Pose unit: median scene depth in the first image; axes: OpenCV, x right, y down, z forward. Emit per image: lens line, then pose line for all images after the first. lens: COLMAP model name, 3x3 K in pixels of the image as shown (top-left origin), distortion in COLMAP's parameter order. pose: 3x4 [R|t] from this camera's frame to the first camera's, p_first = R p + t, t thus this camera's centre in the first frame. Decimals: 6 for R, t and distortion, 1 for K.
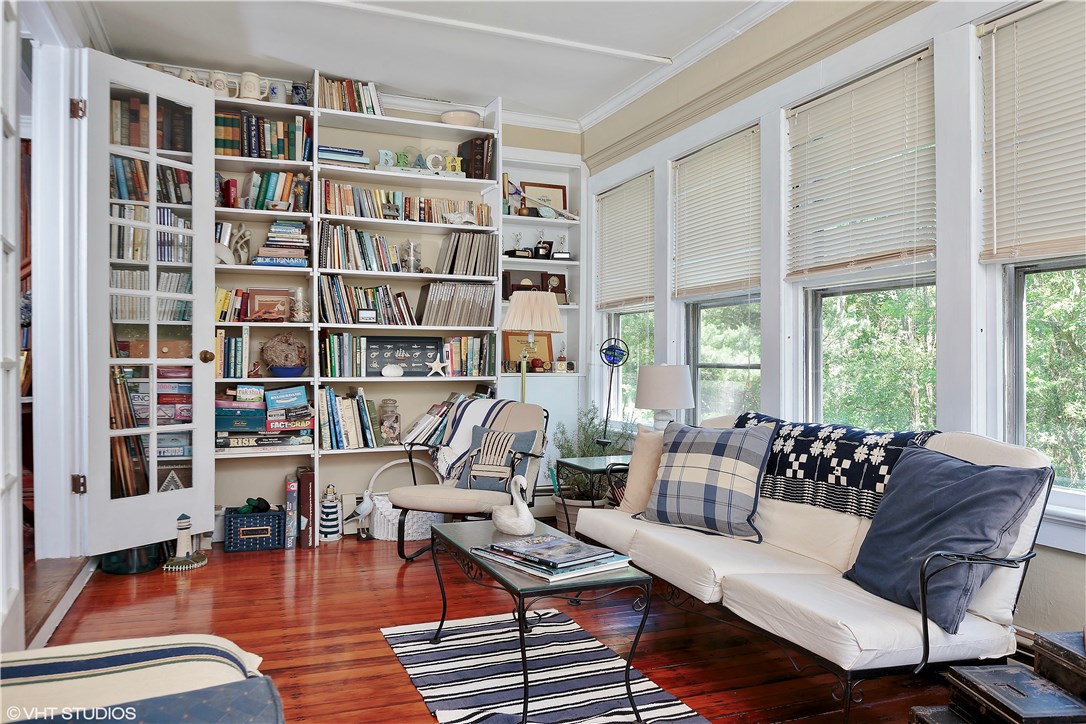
lens RADIAL K [[766.8, 0, 543.0], [0, 766.8, 362.0], [0, 0, 1]] dist [0.003557, 0.002012]
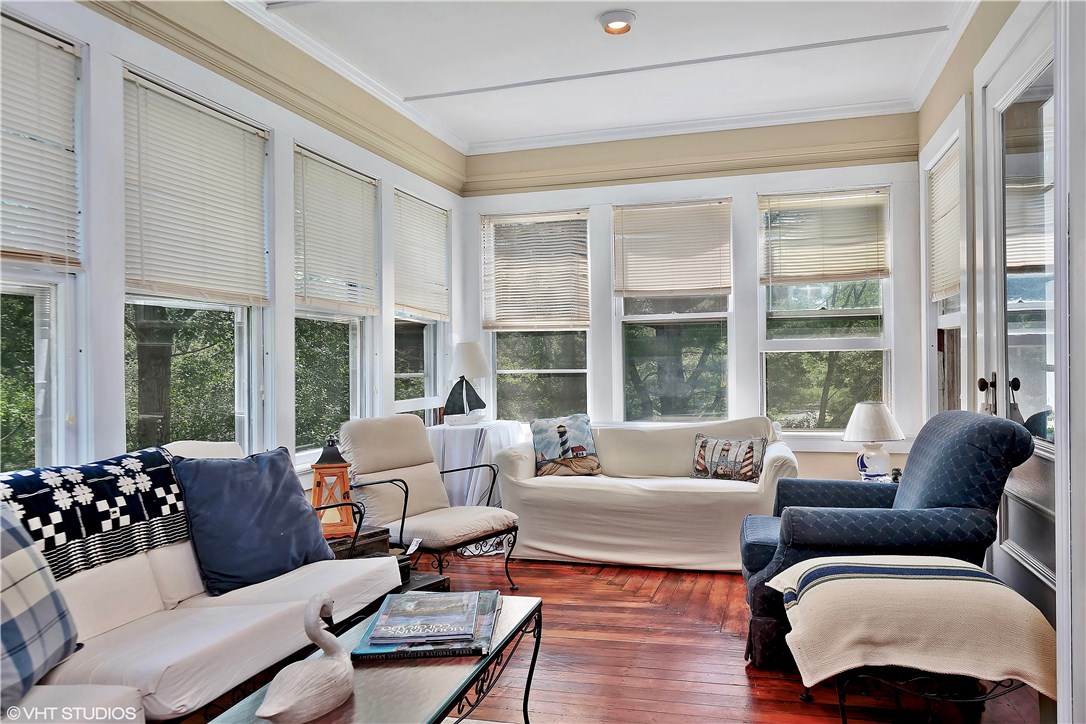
lens RADIAL K [[766.8, 0, 543.0], [0, 766.8, 362.0], [0, 0, 1]] dist [0.003557, 0.002012]
pose [[-0.771440, 0.007543, 0.636257, -0.518816], [0.013486, 0.999899, 0.004497, -0.021858], [-0.636159, 0.012050, -0.771464, 1.340741]]
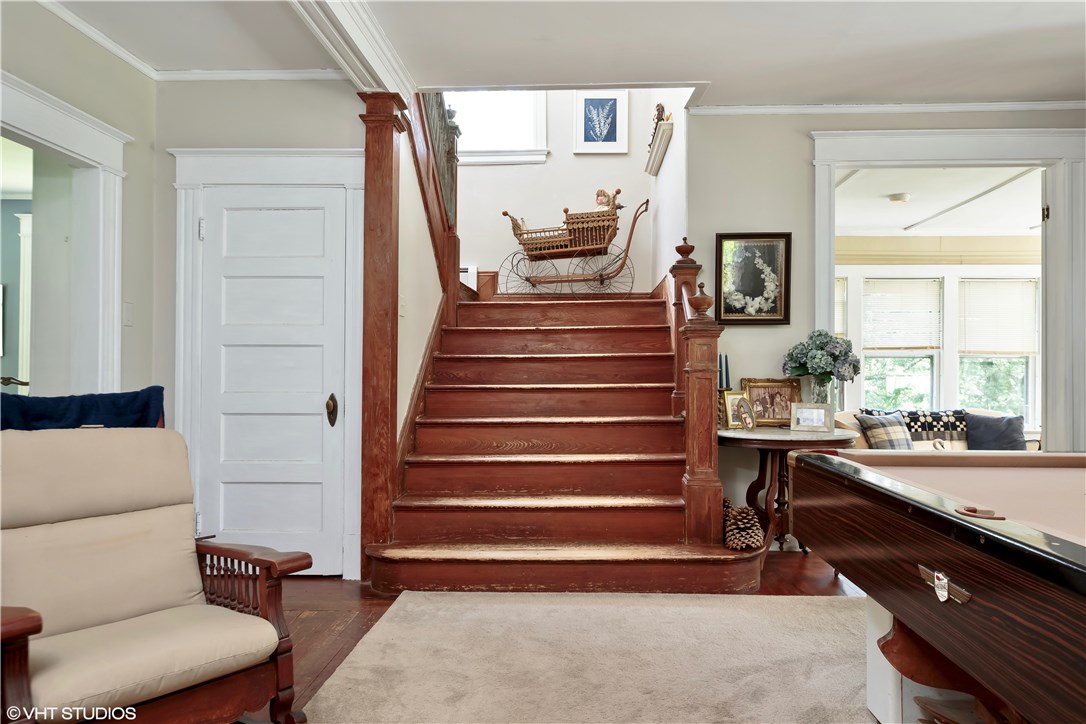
lens RADIAL K [[749.4, 0, 543.0], [0, 749.4, 362.0], [0, 0, 1]] dist [-0.002339, -0.000881]
pose [[0.431960, 0.010129, 0.901836, -2.670228], [-0.003206, 0.999948, -0.009696, -0.059599], [-0.901887, 0.001297, 0.431970, 1.111695]]
